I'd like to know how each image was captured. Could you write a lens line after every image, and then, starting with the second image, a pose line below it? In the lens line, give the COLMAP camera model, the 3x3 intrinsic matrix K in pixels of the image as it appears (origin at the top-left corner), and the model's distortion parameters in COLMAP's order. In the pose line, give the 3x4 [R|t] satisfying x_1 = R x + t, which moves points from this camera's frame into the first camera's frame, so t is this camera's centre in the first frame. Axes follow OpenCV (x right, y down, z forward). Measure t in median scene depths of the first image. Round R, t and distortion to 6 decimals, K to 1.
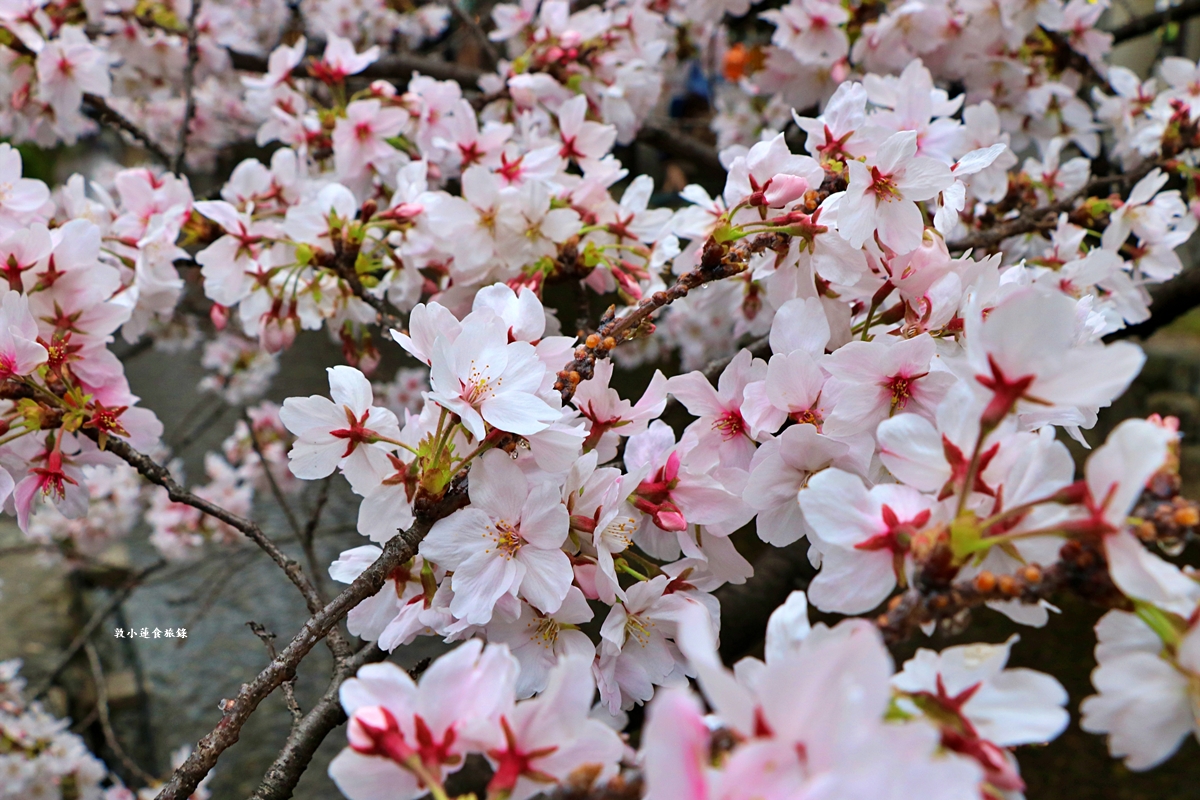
lens RADIAL K [[1295.5, 0, 604.5], [0, 1295.5, 398.0], [0, 0, 1]] dist [-0.139626, 0.245487]
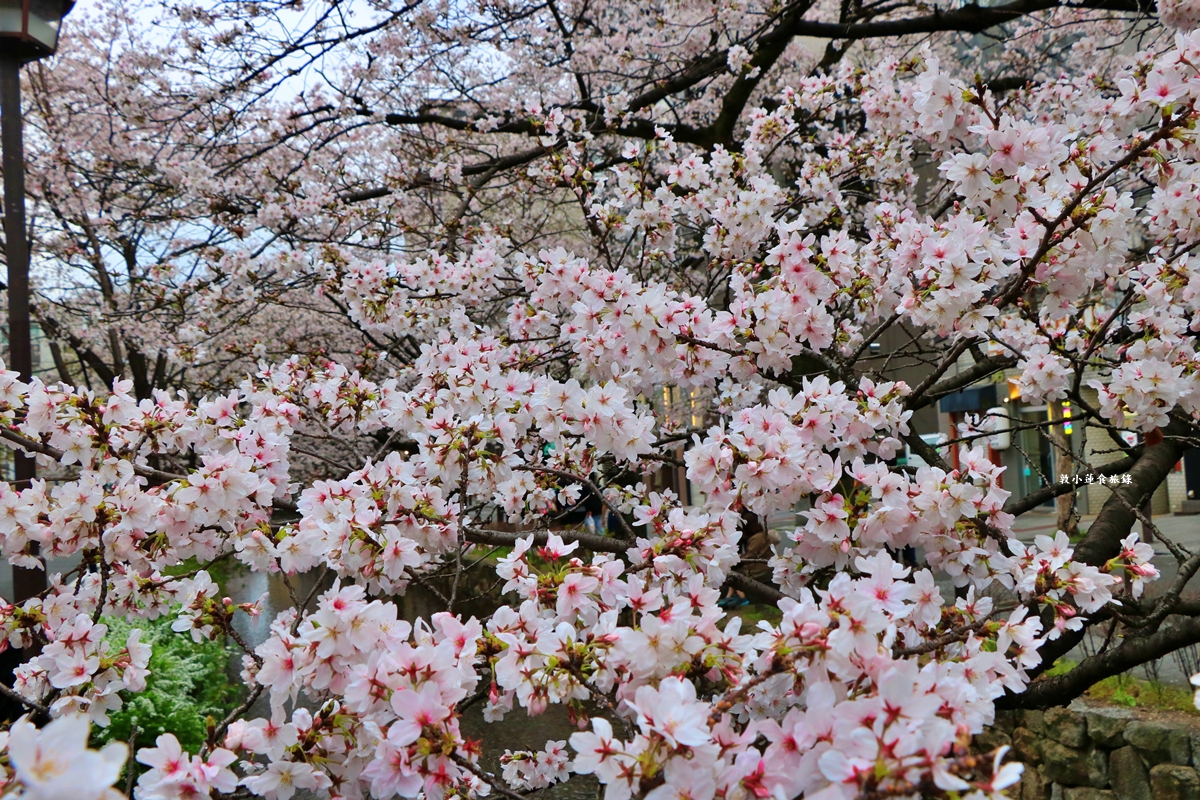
lens RADIAL K [[1295.5, 0, 604.5], [0, 1295.5, 398.0], [0, 0, 1]] dist [-0.139626, 0.245487]
pose [[0.999216, -0.017458, -0.035540, -0.087275], [0.006074, 0.954512, -0.298112, 0.077611], [0.039127, 0.297662, 0.953869, -0.860209]]
